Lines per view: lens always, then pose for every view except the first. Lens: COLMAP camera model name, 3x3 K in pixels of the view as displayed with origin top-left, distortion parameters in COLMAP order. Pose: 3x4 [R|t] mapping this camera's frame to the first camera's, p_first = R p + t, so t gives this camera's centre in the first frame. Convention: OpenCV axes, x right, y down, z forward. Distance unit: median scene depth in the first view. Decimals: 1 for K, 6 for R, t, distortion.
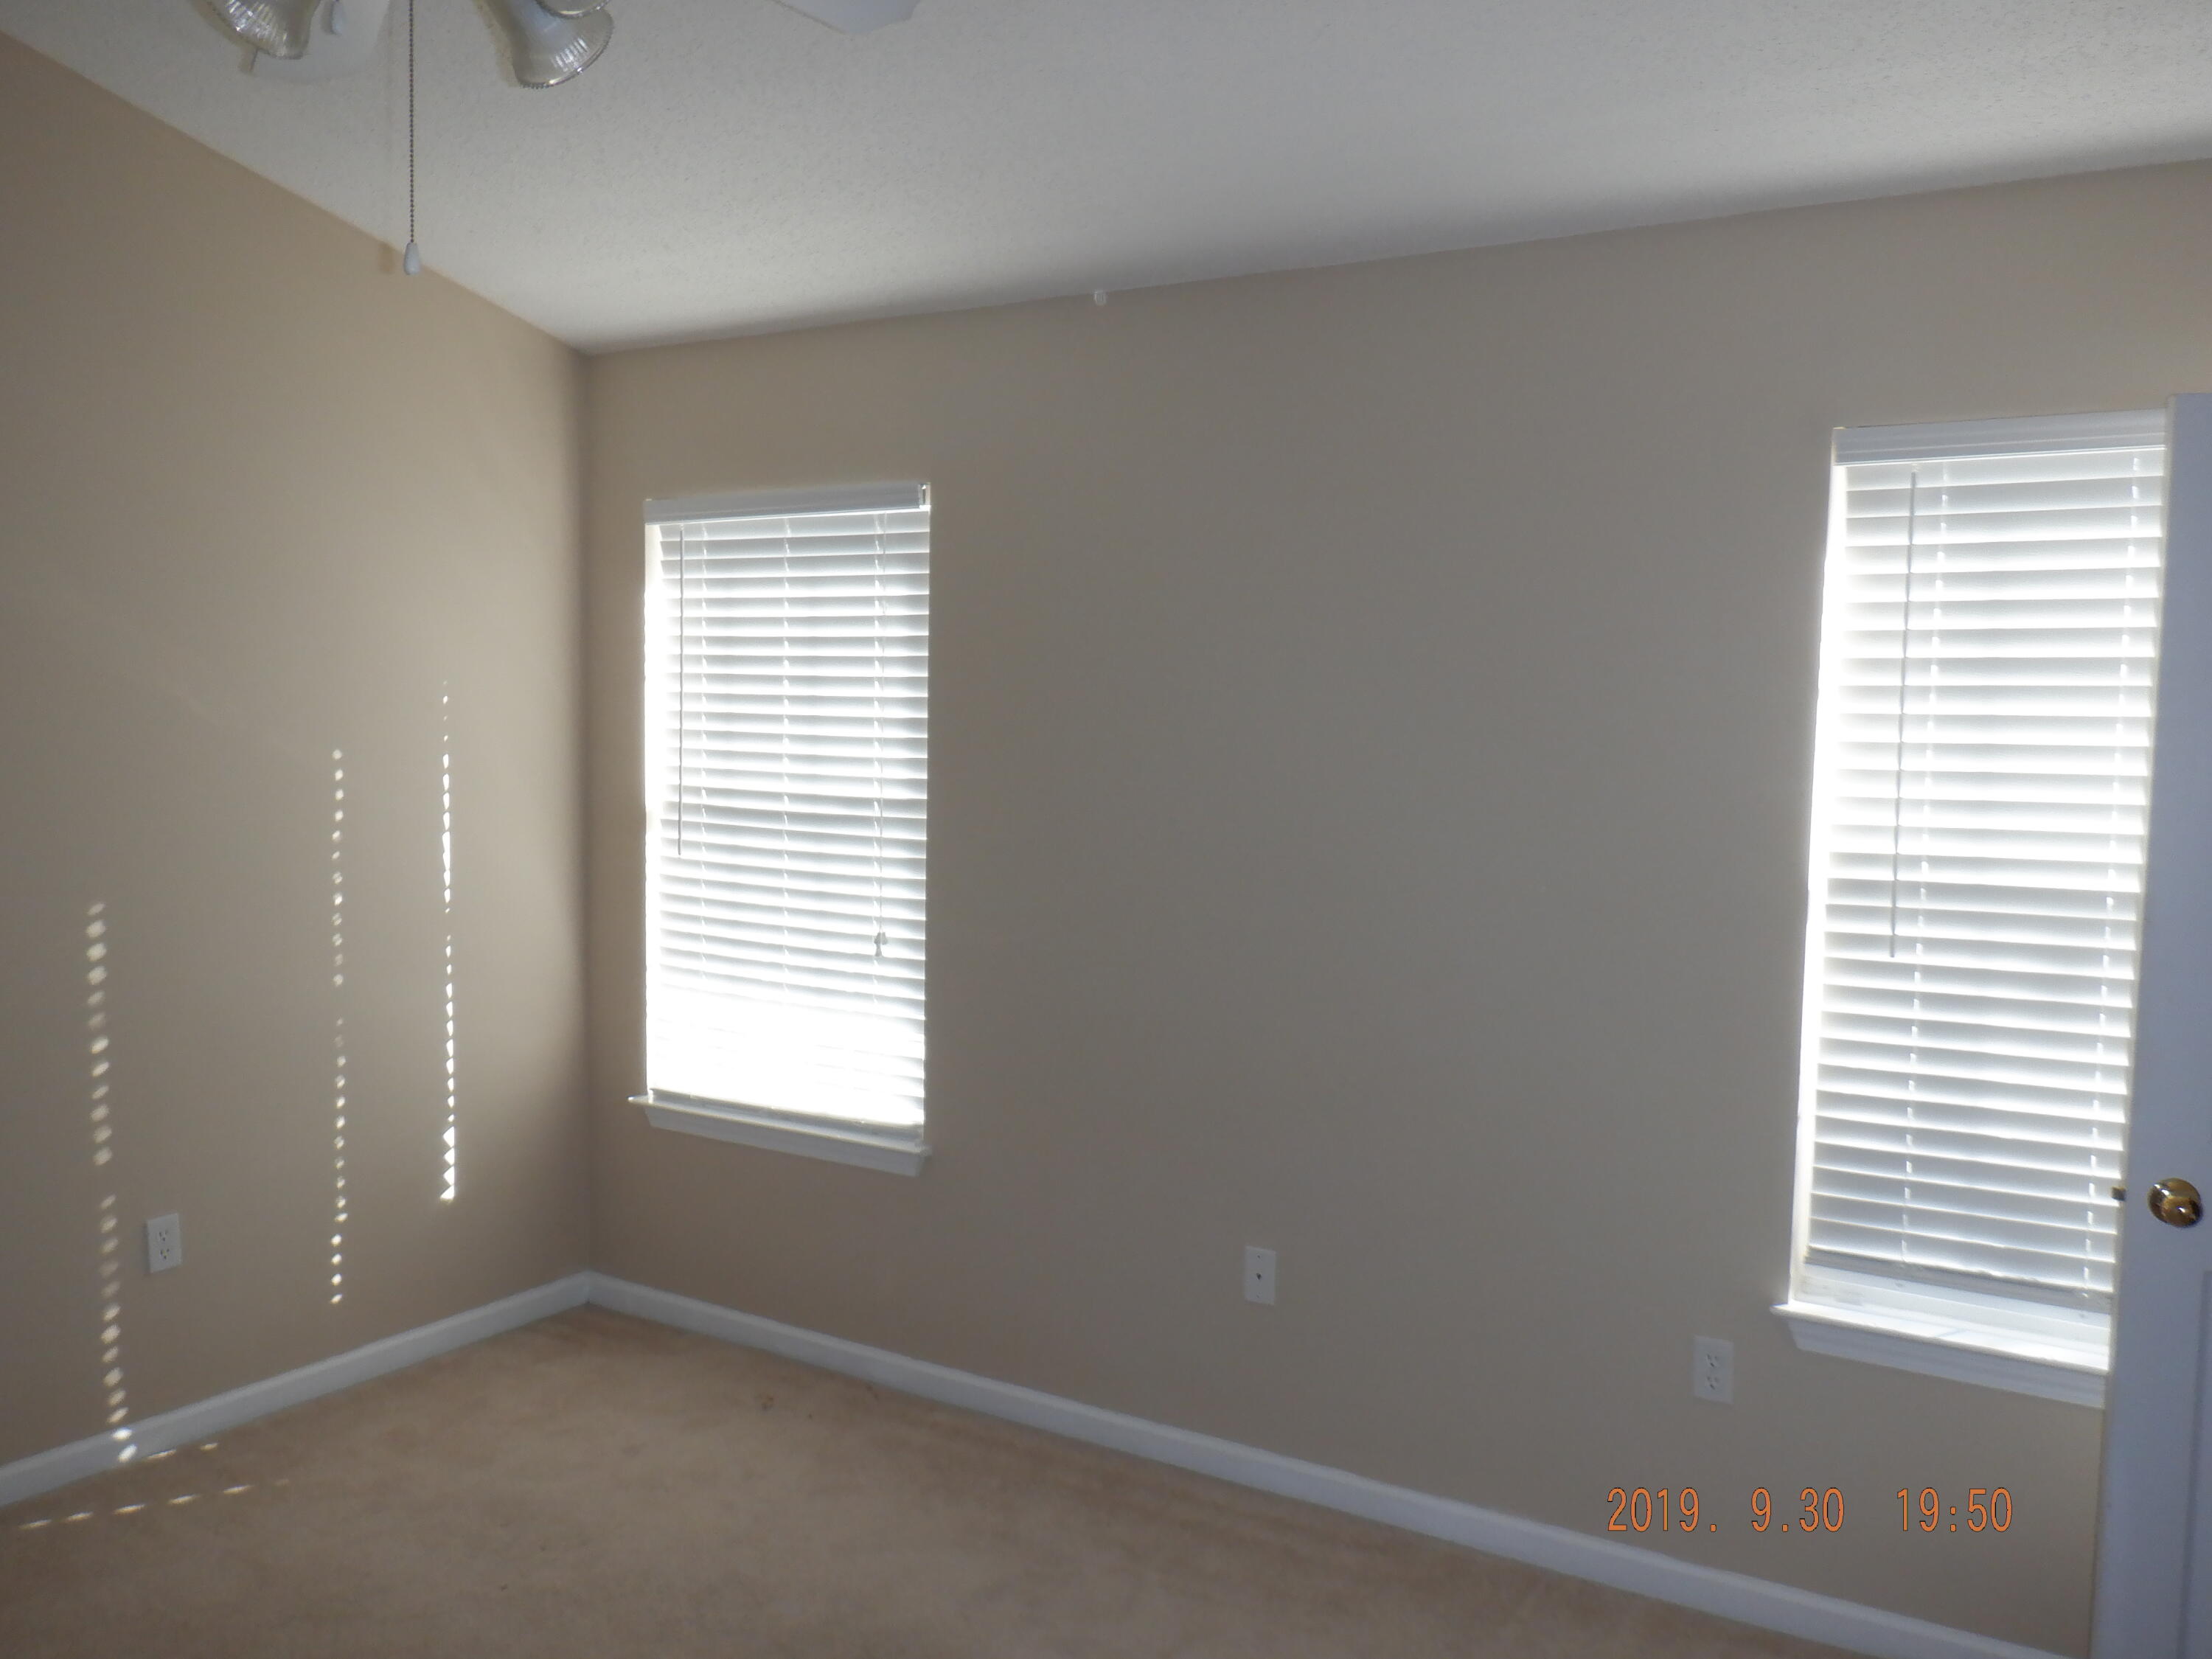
lens RADIAL K [[1830.7, 0, 1106.8], [0, 1830.7, 829.4], [0, 0, 1]] dist [0.005116, -0.006912]
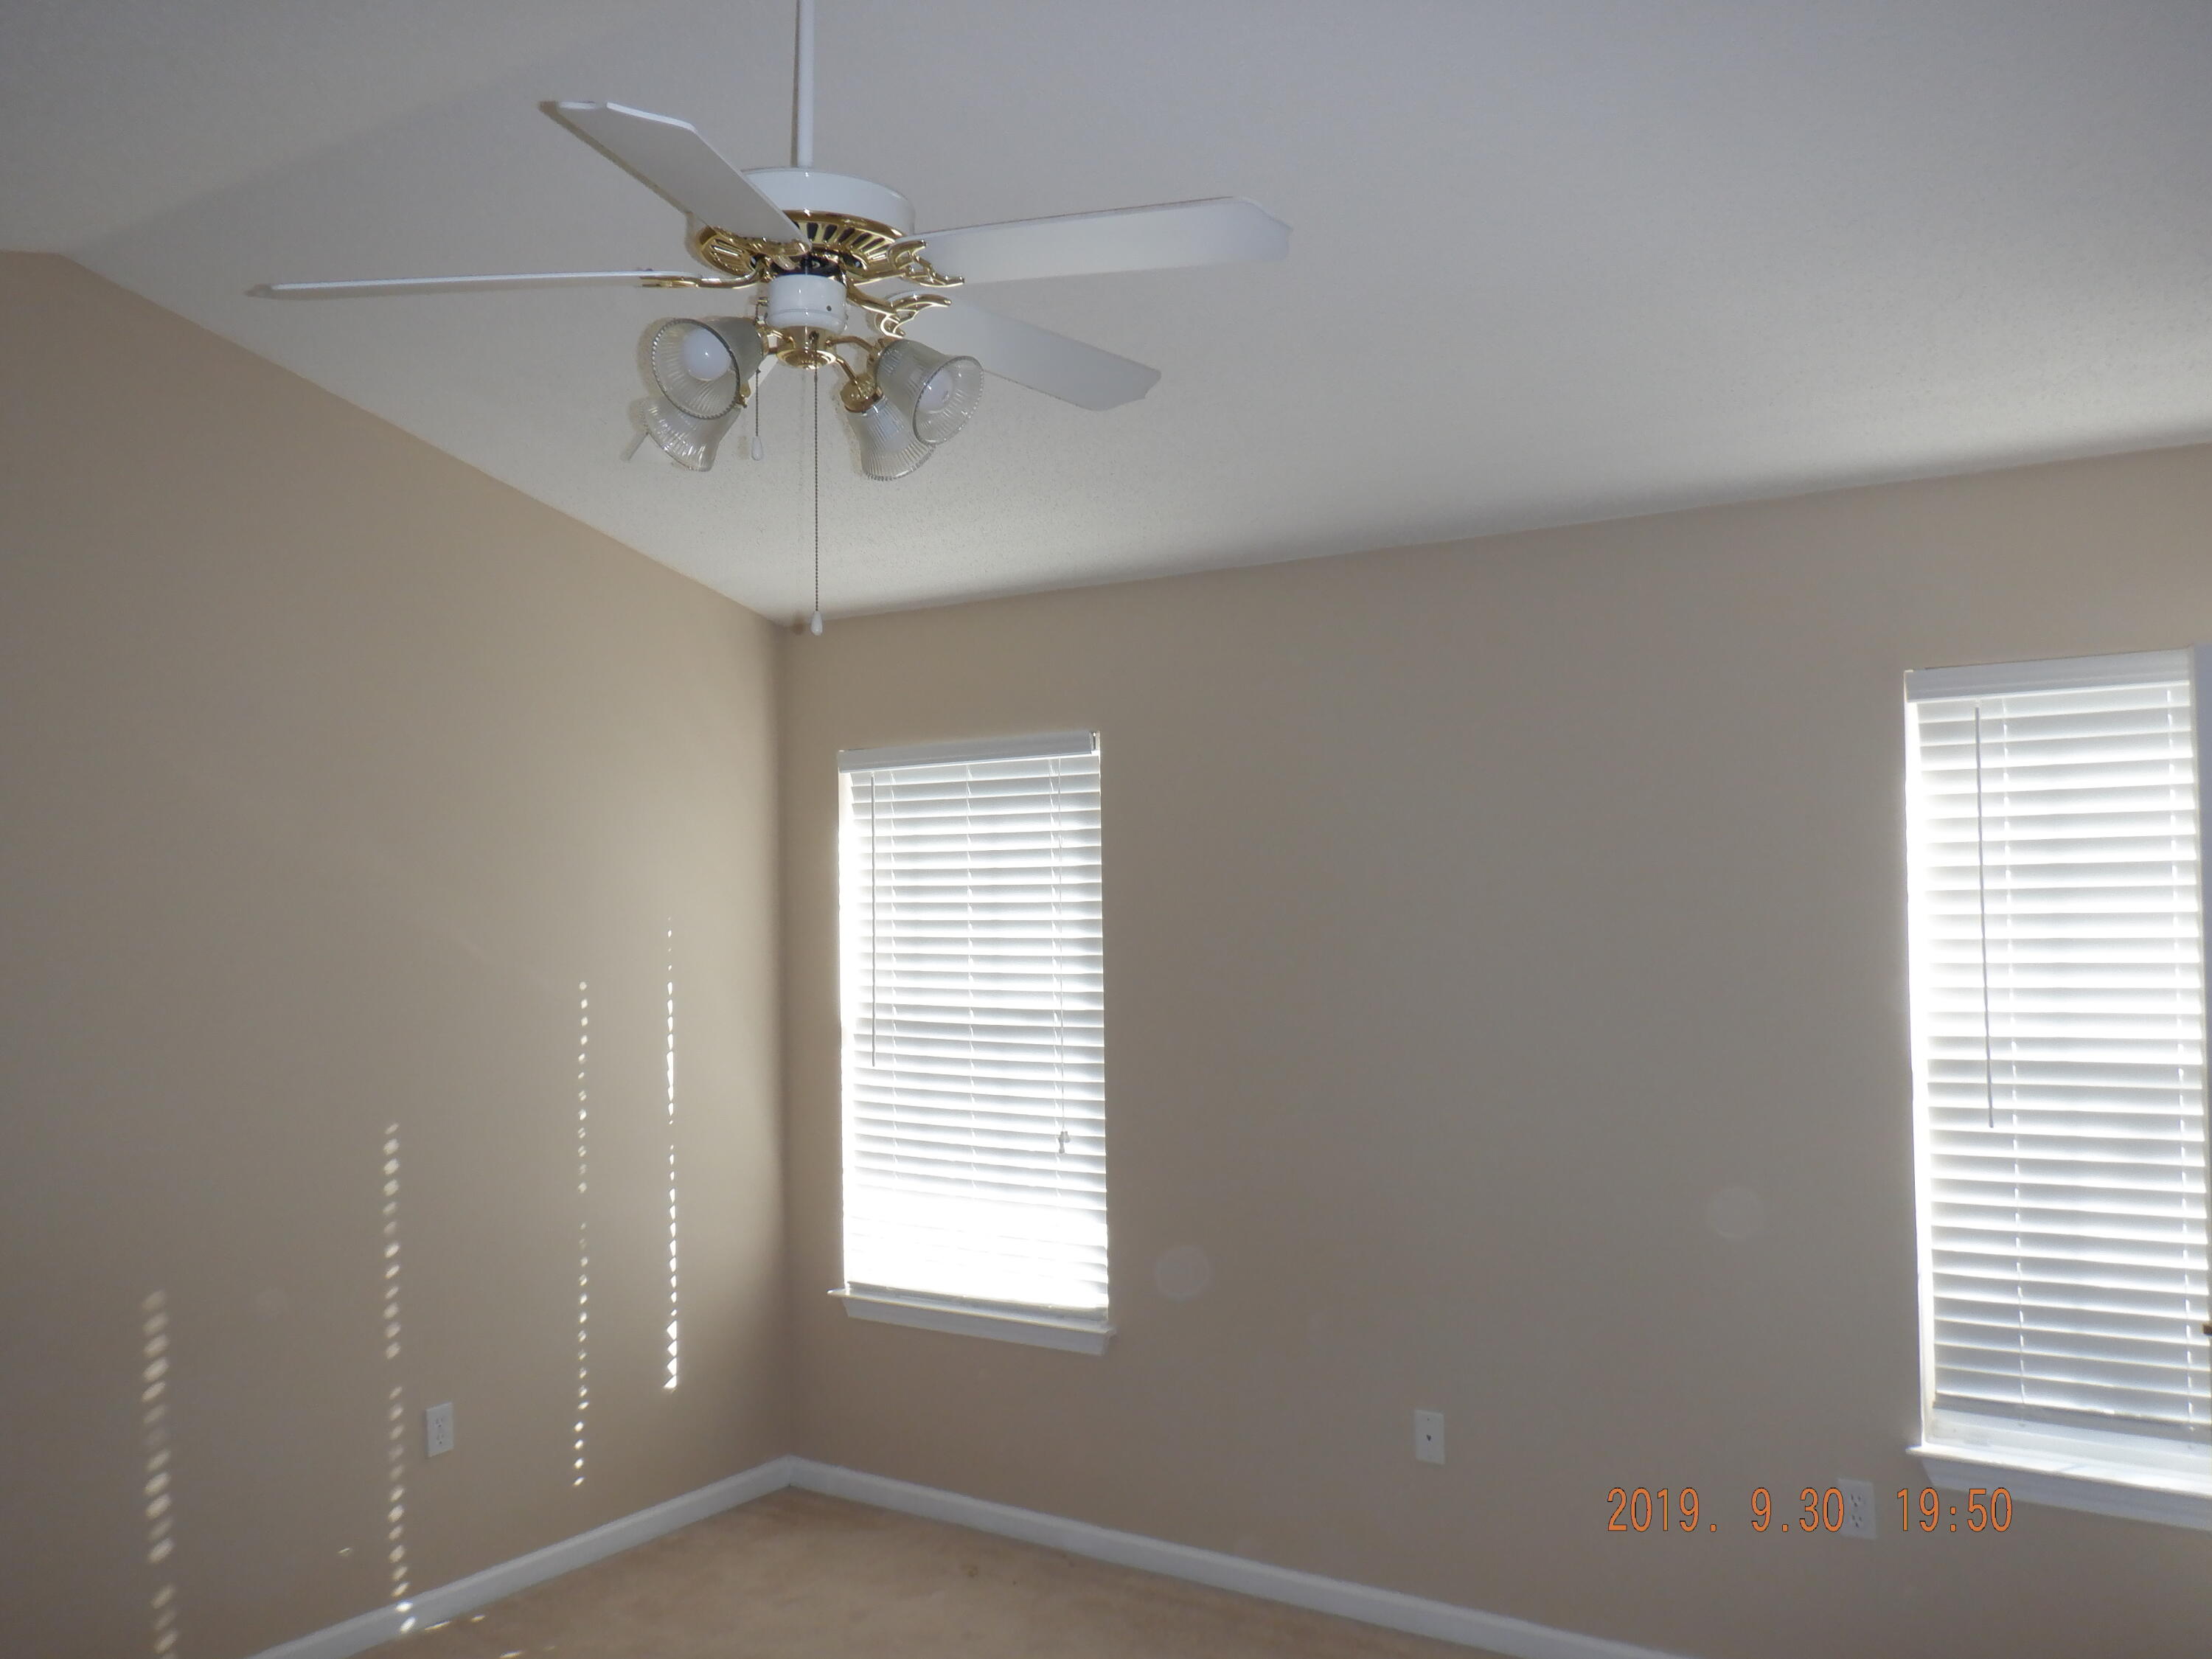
lens RADIAL K [[1830.7, 0, 1101.4], [0, 1830.7, 832.7], [0, 0, 1]] dist [0.005116, -0.006912]
pose [[0.998722, -0.033401, -0.037919, -0.053946], [0.029242, 0.994000, -0.105398, -0.006367], [0.041212, 0.104155, 0.993707, -0.125784]]
